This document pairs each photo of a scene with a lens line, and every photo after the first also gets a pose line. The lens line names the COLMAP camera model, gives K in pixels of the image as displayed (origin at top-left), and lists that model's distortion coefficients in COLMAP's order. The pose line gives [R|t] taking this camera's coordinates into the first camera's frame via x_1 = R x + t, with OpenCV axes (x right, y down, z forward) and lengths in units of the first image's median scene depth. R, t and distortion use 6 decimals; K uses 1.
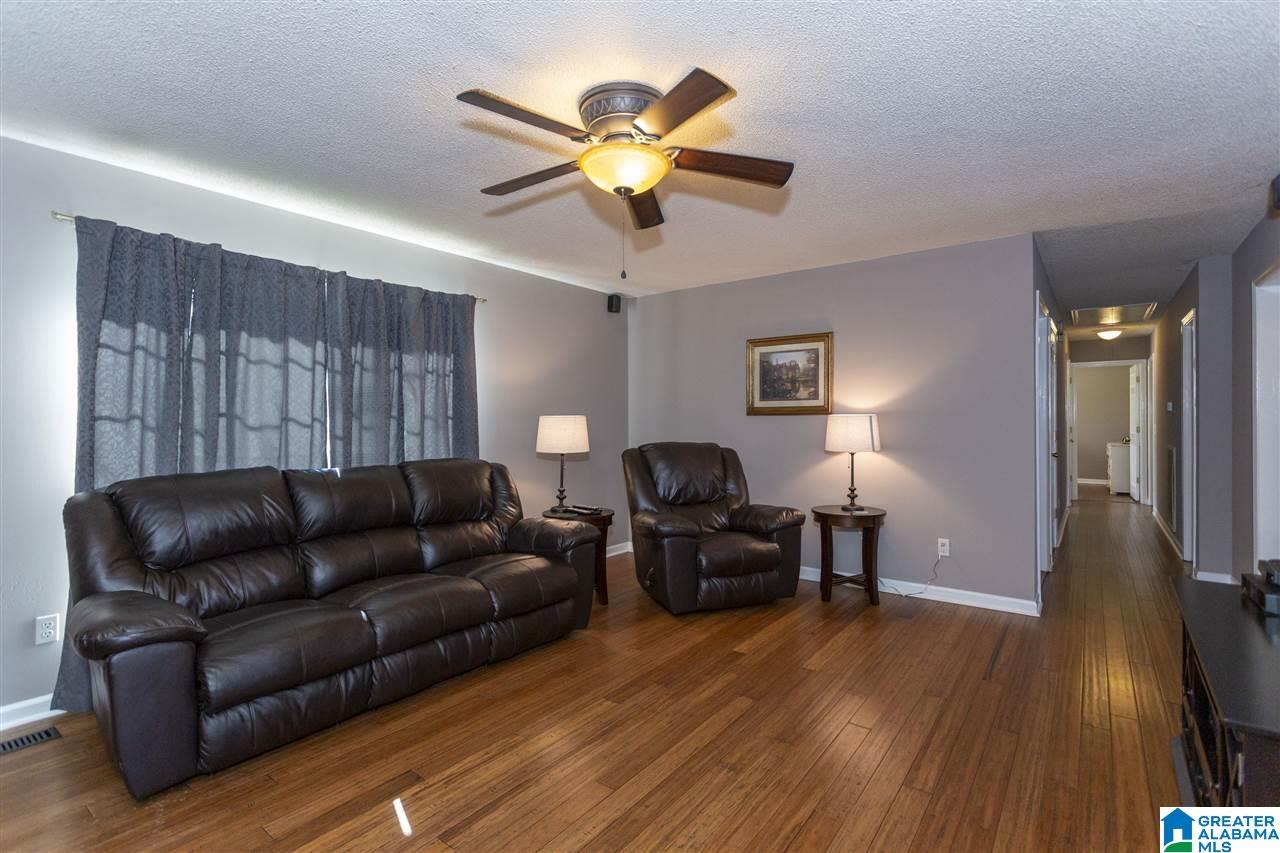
lens RADIAL K [[603.4, 0, 635.9], [0, 603.4, 423.2], [0, 0, 1]] dist [0.001380, 0.000375]
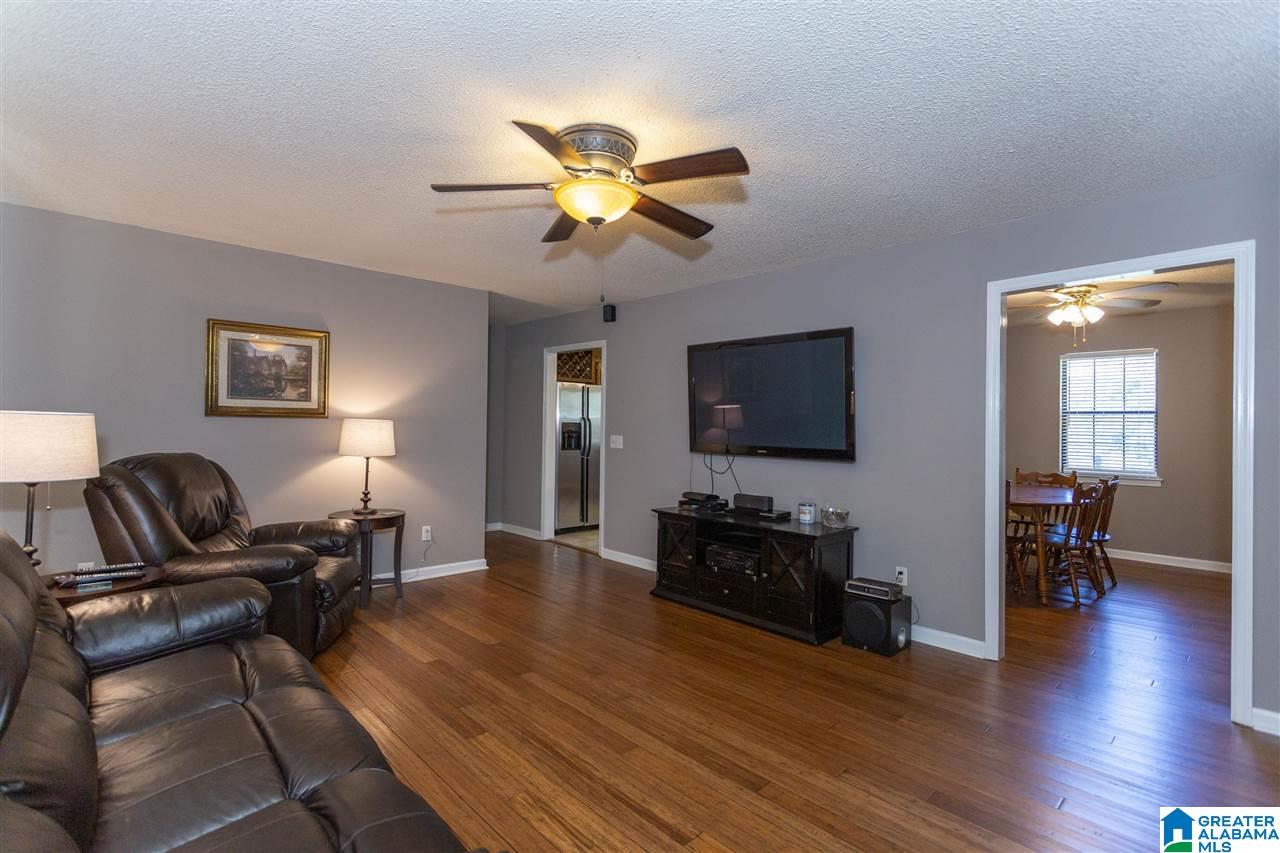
lens RADIAL K [[603.4, 0, 635.9], [0, 603.4, 423.2], [0, 0, 1]] dist [0.001380, 0.000375]
pose [[0.173342, 0.009193, 0.984819, -0.557548], [-0.003907, 0.999955, -0.008646, -0.000278], [-0.984854, -0.002349, 0.173371, 0.381101]]
